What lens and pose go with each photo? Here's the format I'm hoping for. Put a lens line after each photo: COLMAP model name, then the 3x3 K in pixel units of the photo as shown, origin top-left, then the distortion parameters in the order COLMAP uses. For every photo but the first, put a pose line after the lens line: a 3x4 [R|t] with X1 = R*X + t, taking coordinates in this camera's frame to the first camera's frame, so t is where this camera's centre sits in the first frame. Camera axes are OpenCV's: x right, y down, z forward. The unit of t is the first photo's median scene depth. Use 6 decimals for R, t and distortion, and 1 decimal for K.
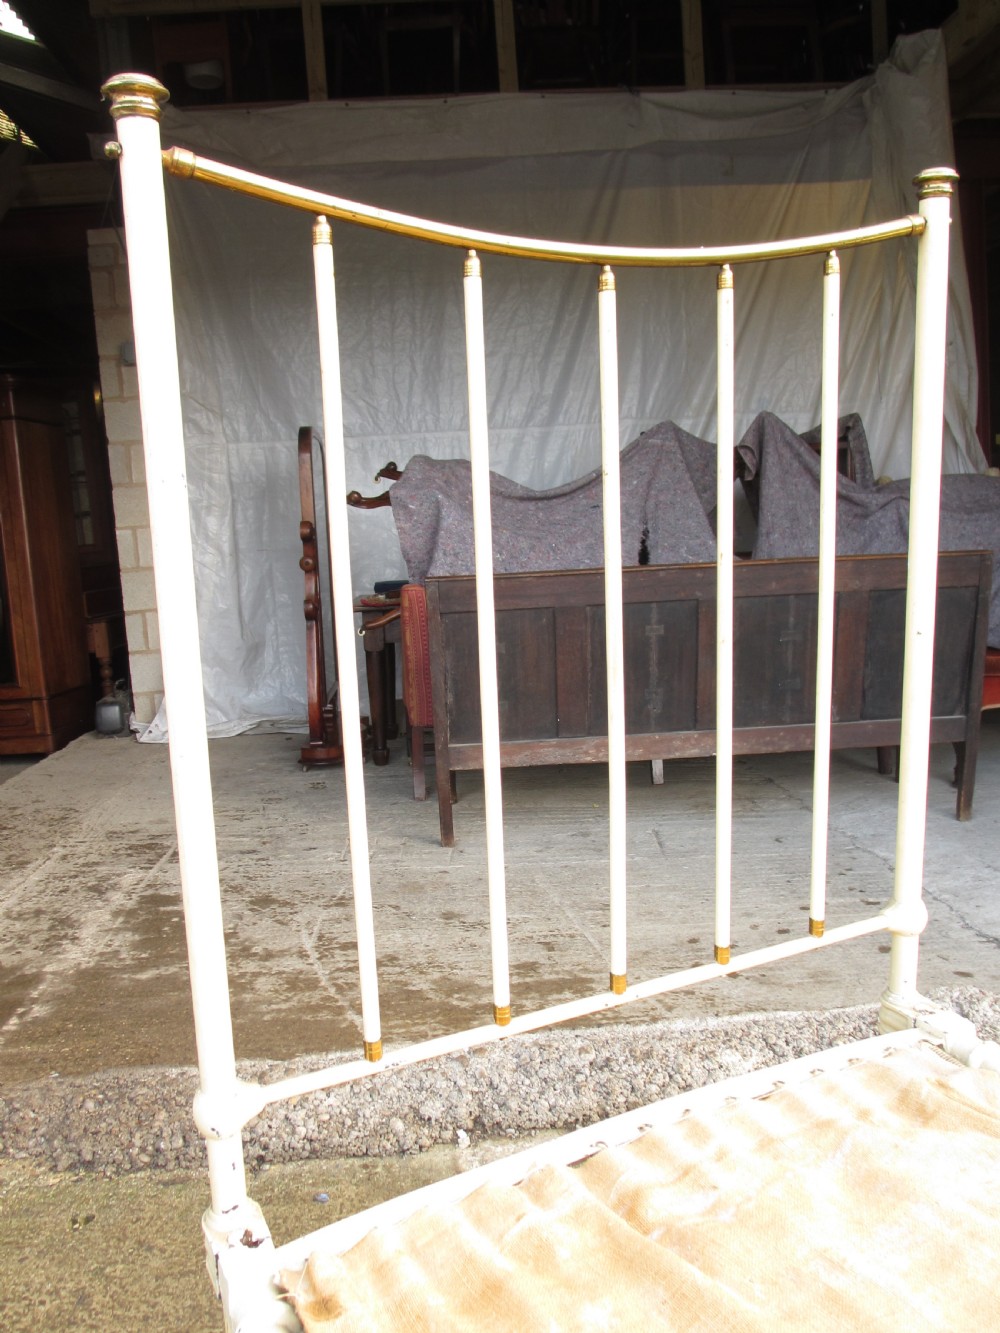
lens RADIAL K [[1089.9, 0, 497.9], [0, 1089.9, 663.1], [0, 0, 1]] dist [-0.063712, 0.023464]
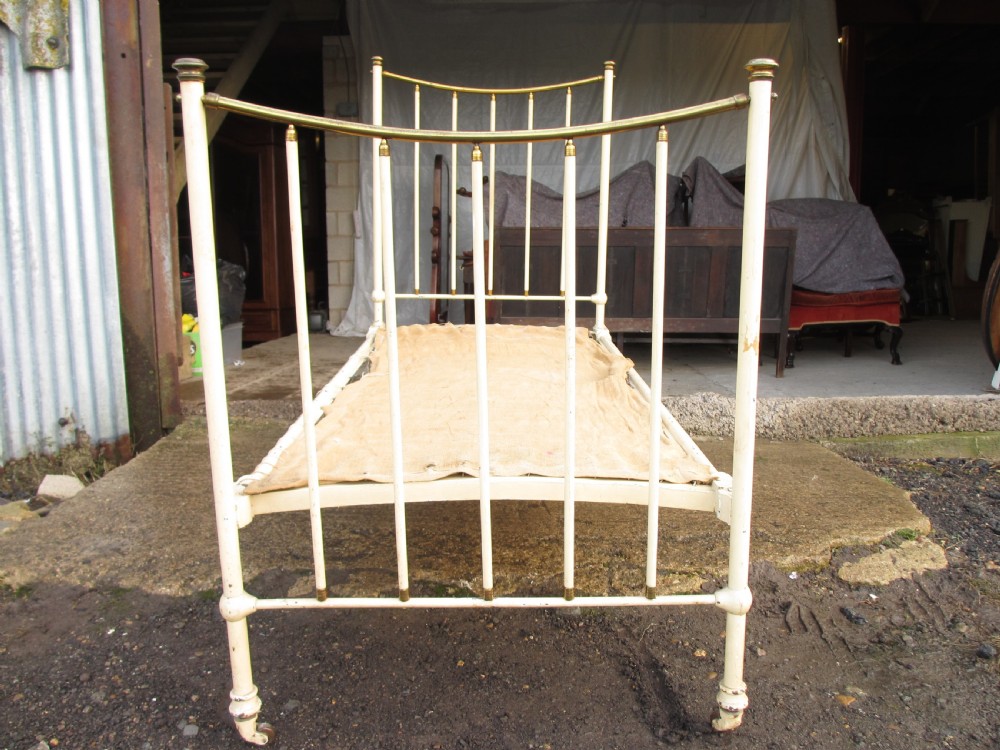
lens RADIAL K [[835.4, 0, 500.0], [0, 835.4, 375.0], [0, 0, 1]] dist [-0.064597, 0.042321]
pose [[0.993587, 0.067490, -0.090722, 0.079574], [-0.066977, 0.997717, 0.008680, 0.141850], [0.091100, -0.002548, 0.995838, -0.397490]]
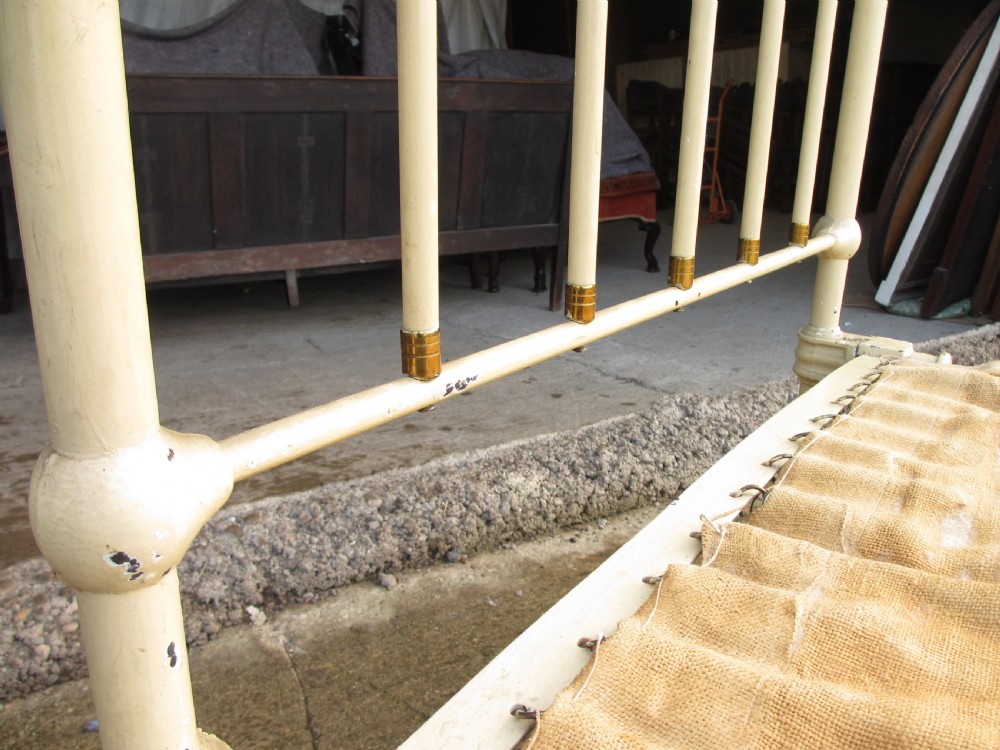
lens RADIAL K [[817.6, 0, 484.7], [0, 817.6, 371.4], [0, 0, 1]] dist [-0.063712, 0.023464]
pose [[0.885933, -0.087893, 0.455410, -0.066746], [0.035409, 0.991832, 0.122540, 0.084673], [-0.462460, -0.092436, 0.881808, 0.176518]]
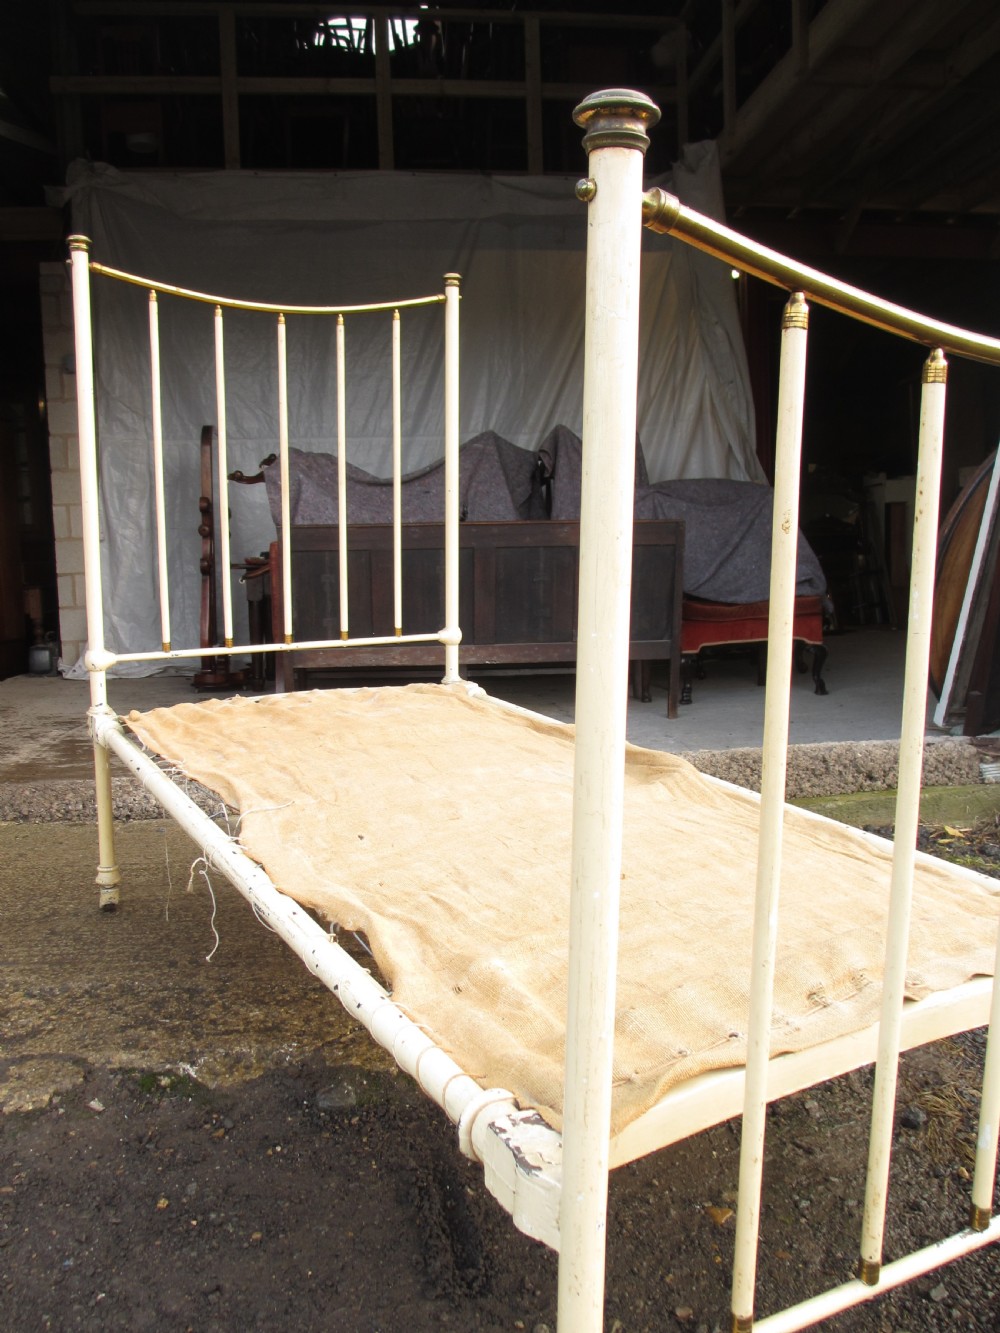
lens RADIAL K [[1113.6, 0, 497.9], [0, 1113.6, 663.2], [0, 0, 1]] dist [-0.064597, 0.042321]
pose [[0.998157, 0.030150, 0.052659, 0.120356], [-0.028045, 0.998795, -0.040281, 0.122661], [-0.053810, 0.038730, 0.997800, -0.358883]]
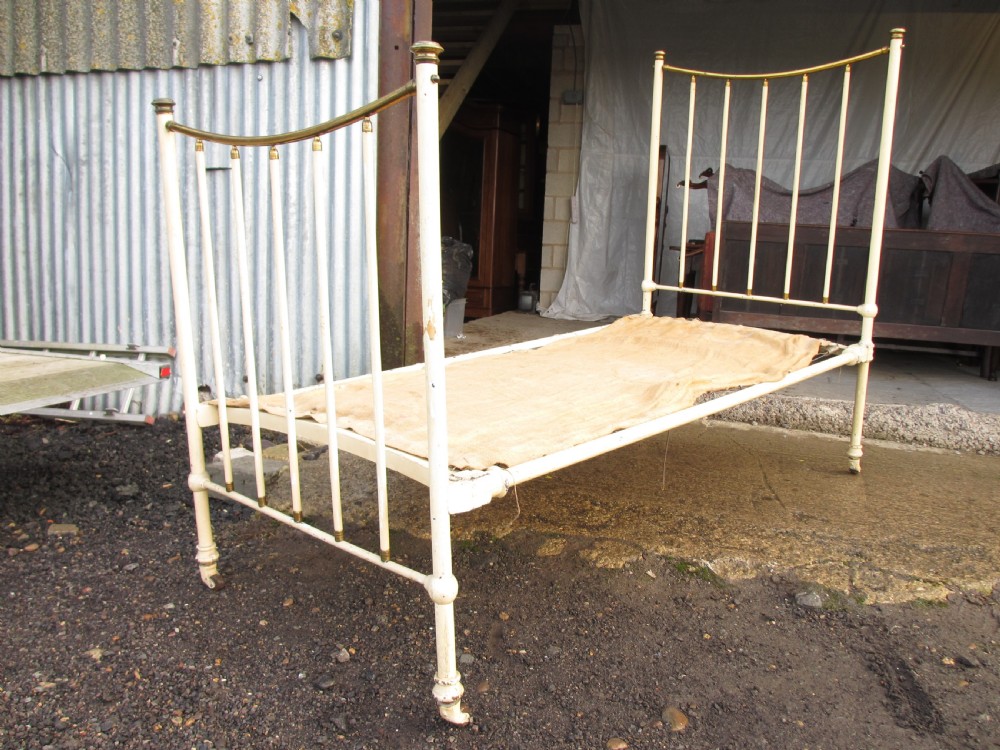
lens RADIAL K [[839.2, 0, 496.7], [0, 839.2, 365.1], [0, 0, 1]] dist [-0.055416, 0.023344]
pose [[0.941646, 0.148532, -0.302060, 0.036817], [-0.144272, 0.988865, 0.036499, 0.149266], [0.304118, 0.009210, 0.952590, -0.442932]]
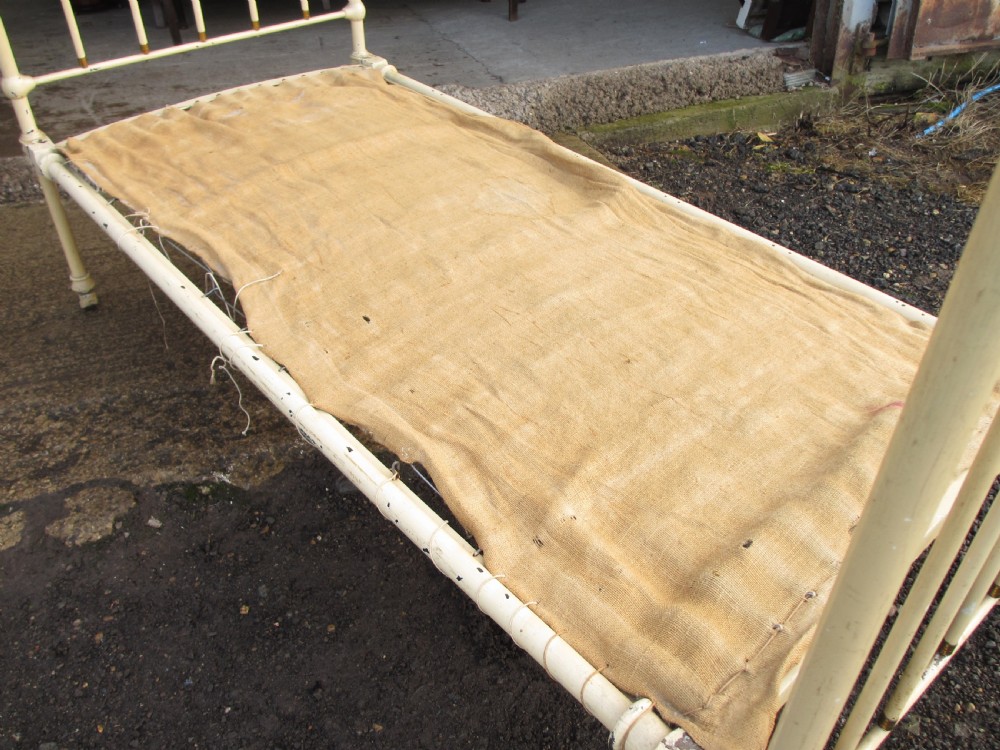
lens RADIAL K [[831.9, 0, 501.7], [0, 831.9, 370.9], [0, 0, 1]] dist [-0.053885, 0.015515]
pose [[0.967606, -0.126968, 0.218214, 0.072914], [0.014394, 0.890674, 0.454415, 0.044938], [-0.252054, -0.436553, 0.863649, -0.256819]]
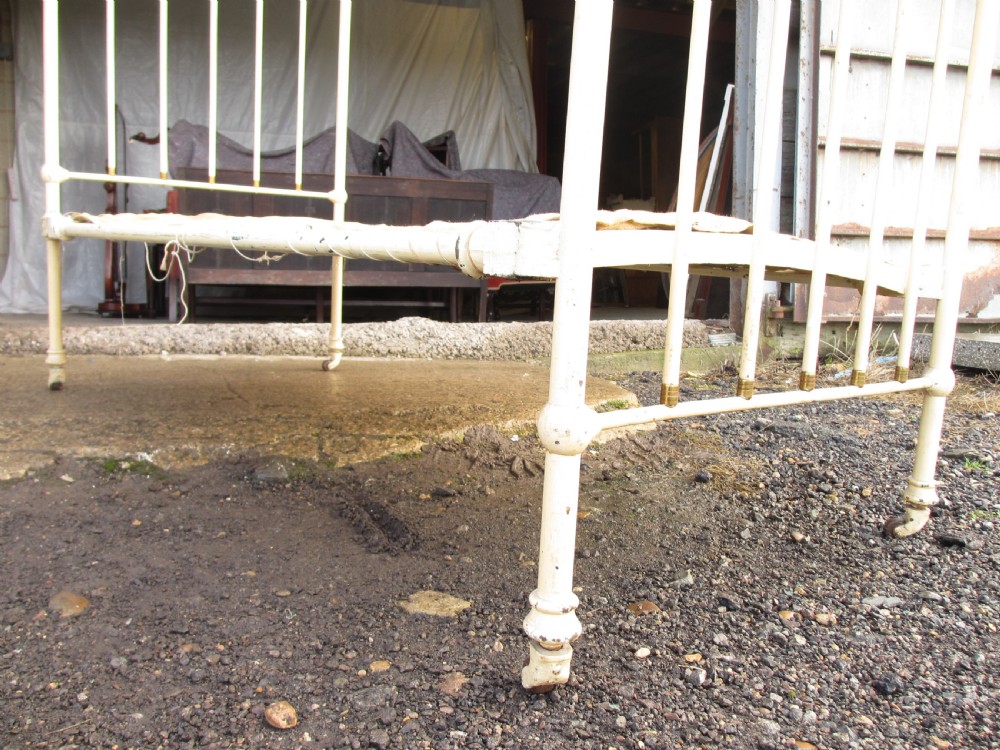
lens RADIAL K [[832.9, 0, 500.0], [0, 832.9, 375.0], [0, 0, 1]] dist [-0.052533, 0.016777]
pose [[0.964303, 0.042319, 0.261396, 0.083751], [-0.032426, 0.998589, -0.042047, 0.245939], [-0.262807, 0.032070, 0.964315, -0.341571]]
